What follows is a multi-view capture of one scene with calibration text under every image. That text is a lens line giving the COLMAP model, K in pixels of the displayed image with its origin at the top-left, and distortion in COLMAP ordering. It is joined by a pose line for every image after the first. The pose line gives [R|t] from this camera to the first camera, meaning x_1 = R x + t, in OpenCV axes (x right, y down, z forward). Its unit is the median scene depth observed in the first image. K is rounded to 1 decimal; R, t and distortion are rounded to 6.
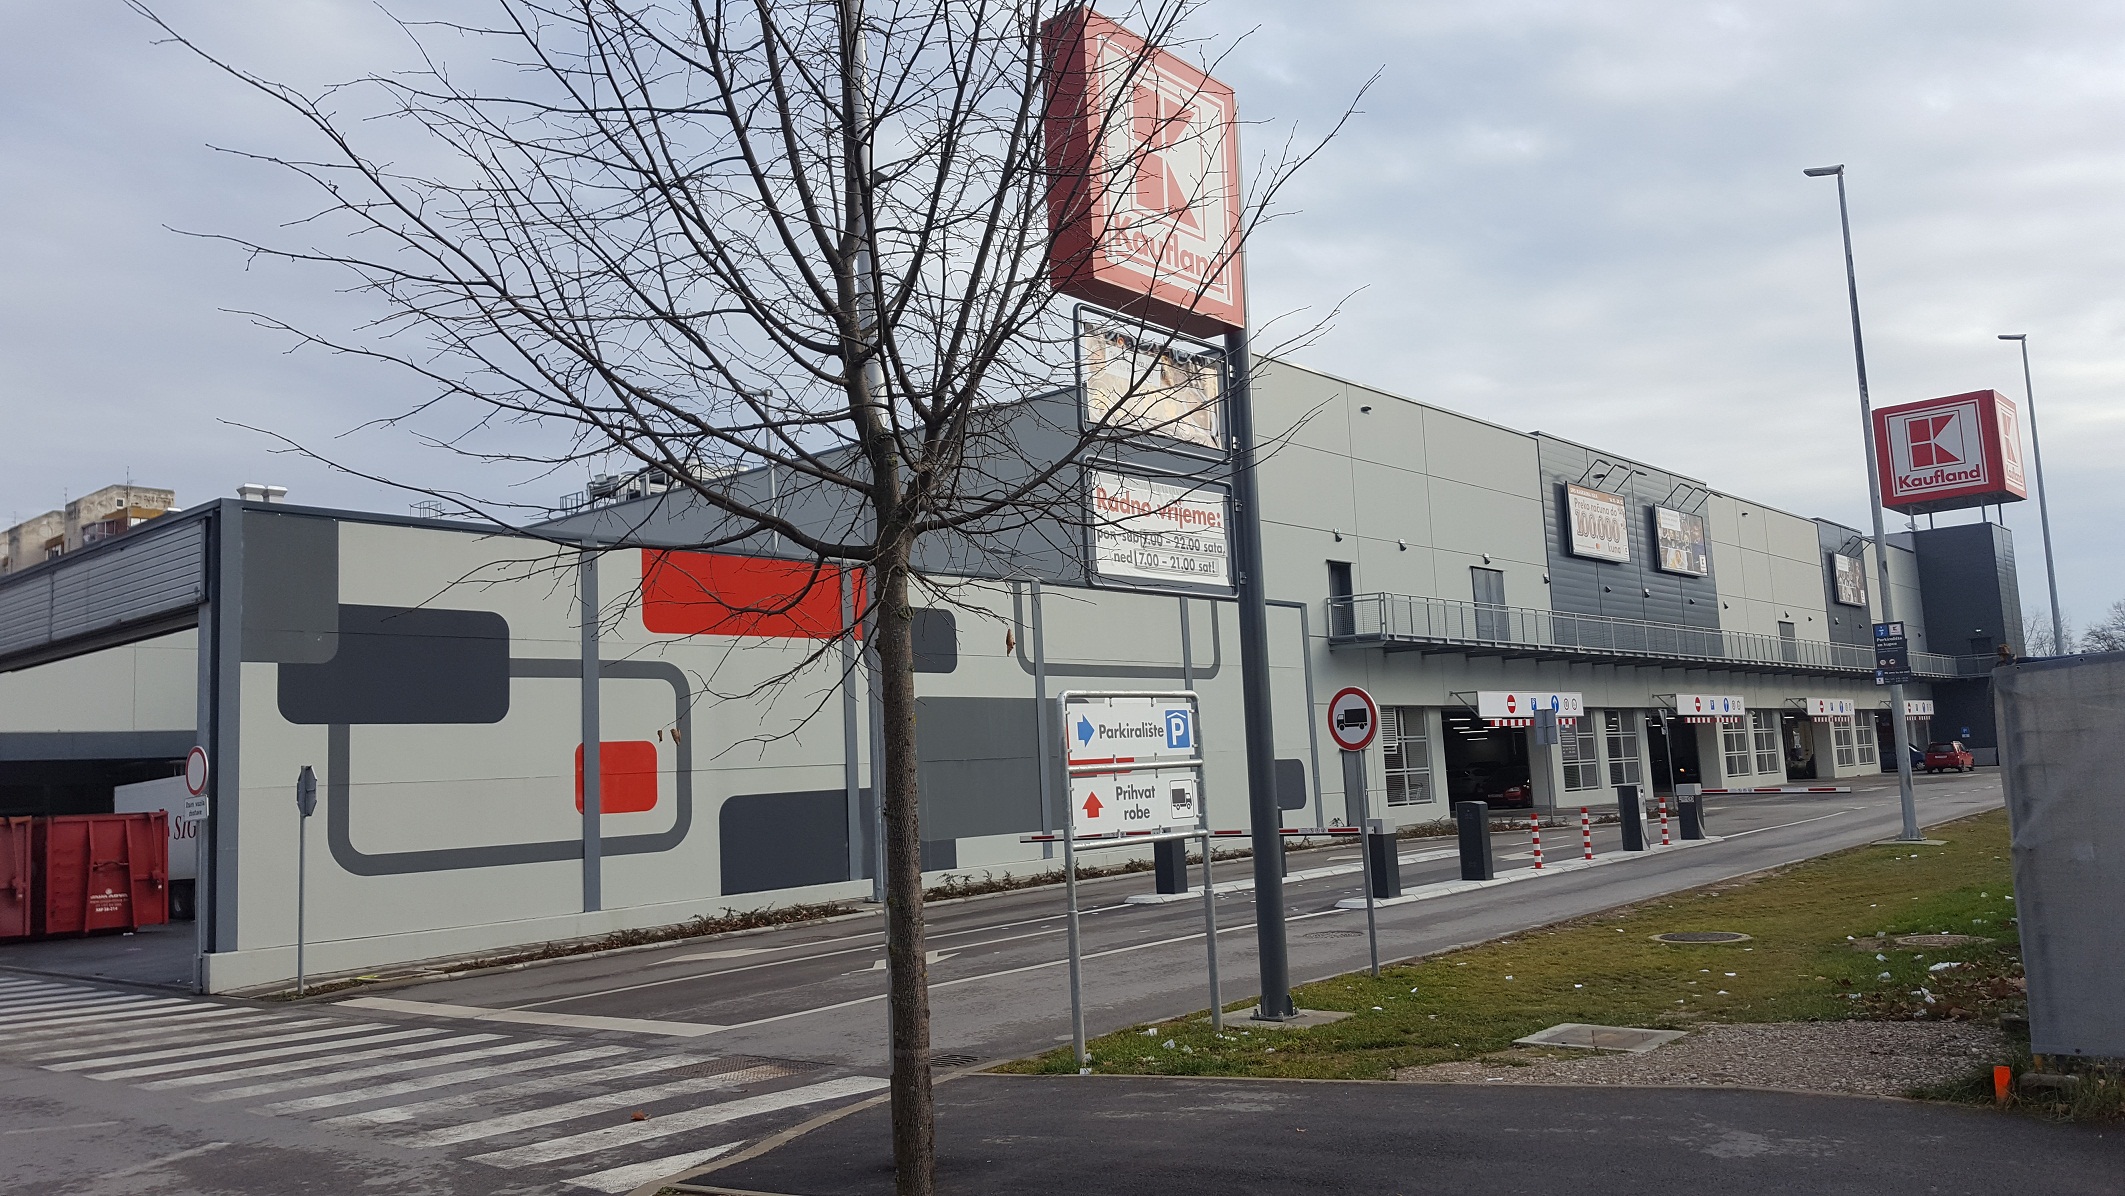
lens RADIAL K [[1564.9, 0, 1056.3], [0, 1564.9, 588.7], [0, 0, 1]] dist [0.217799, -0.400689]
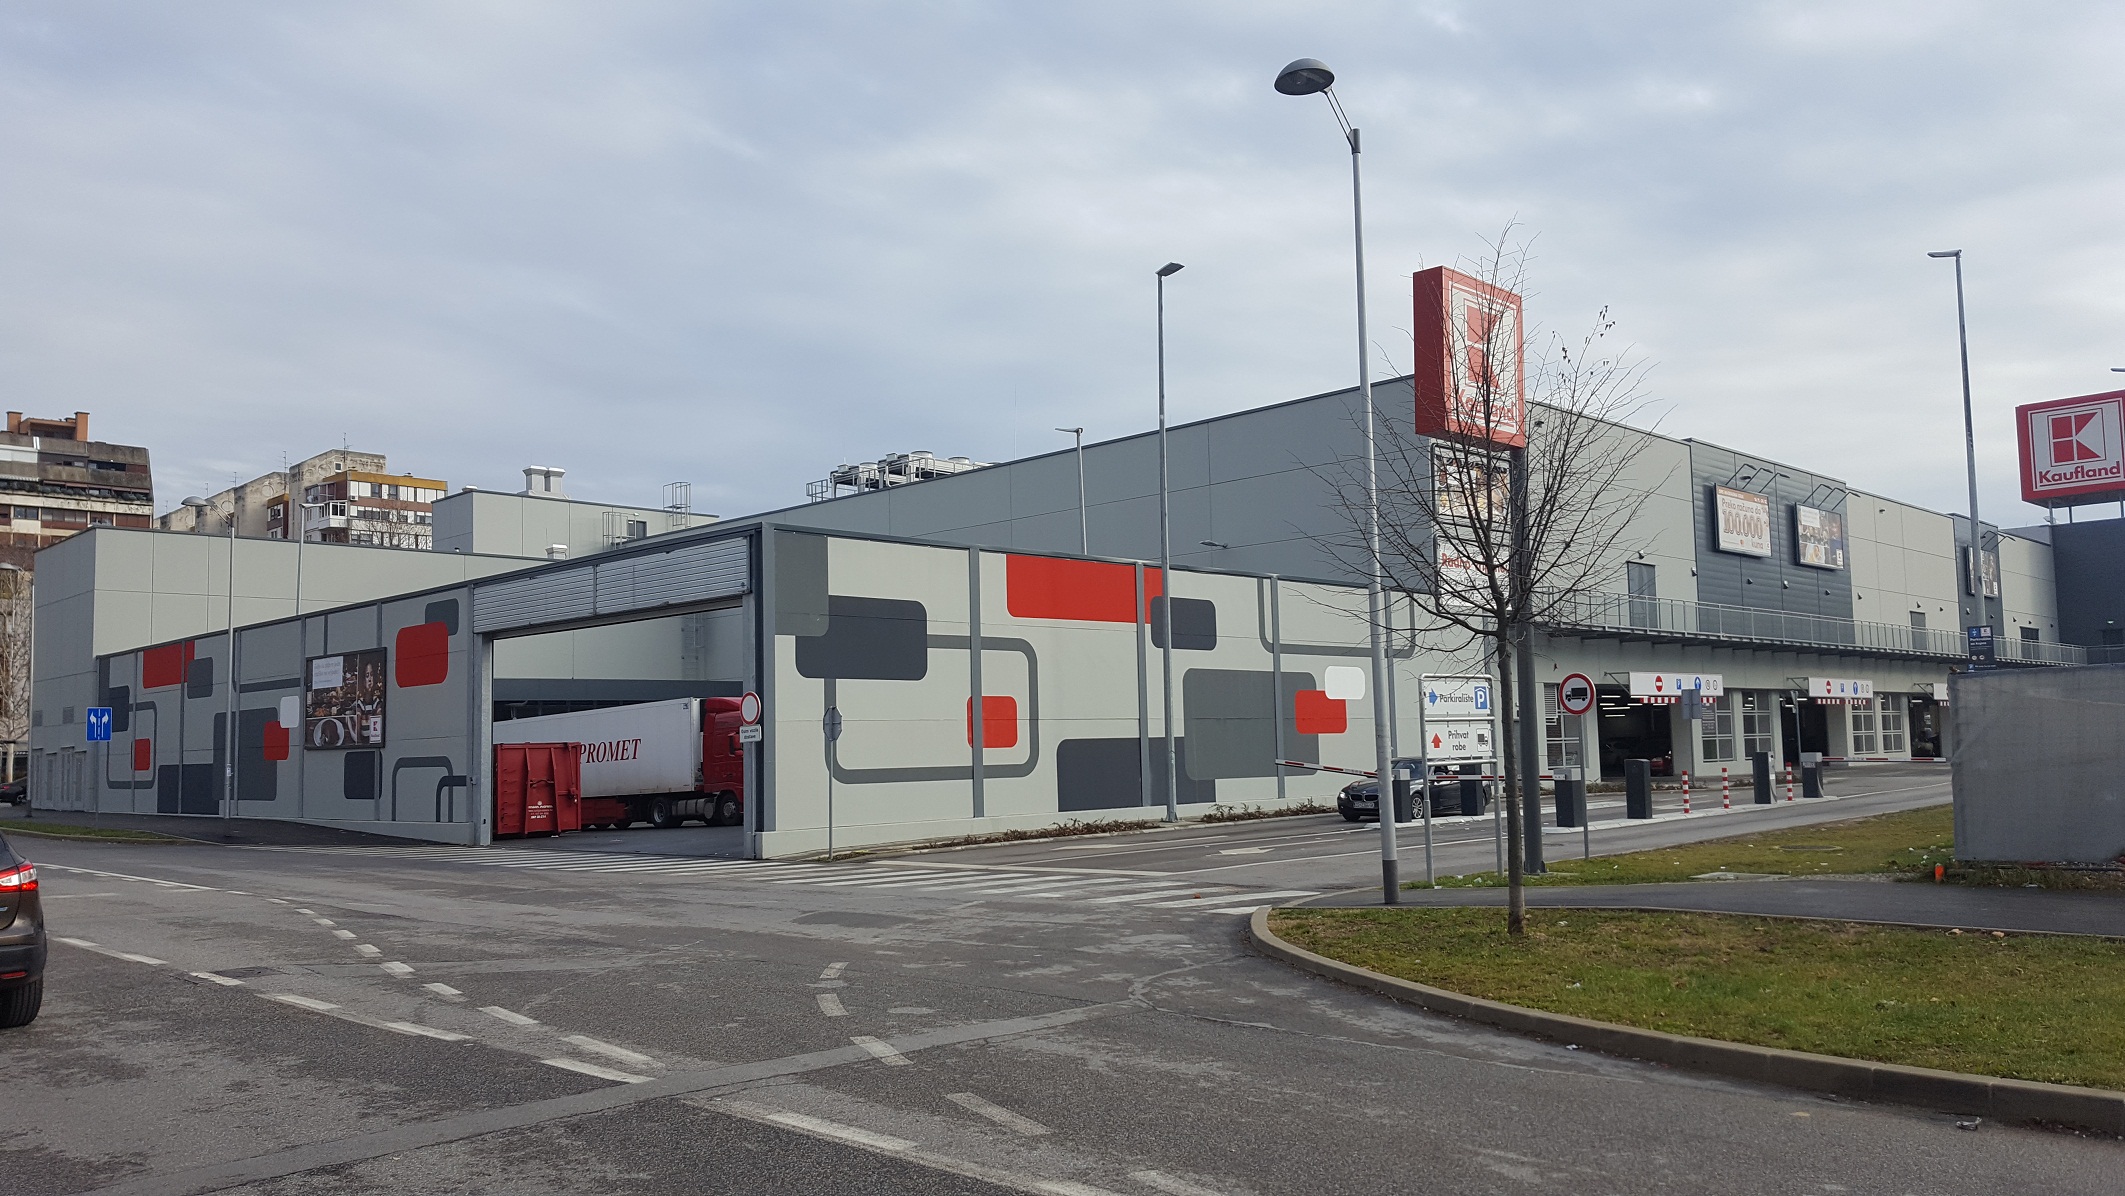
lens RADIAL K [[1585.0, 0, 1058.6], [0, 1585.0, 628.4], [0, 0, 1]] dist [0.137038, -0.213312]
pose [[0.997322, 0.021309, -0.069961, -0.069395], [-0.018035, 0.998727, 0.047103, -0.015115], [0.070876, -0.045715, 0.996437, -0.194780]]
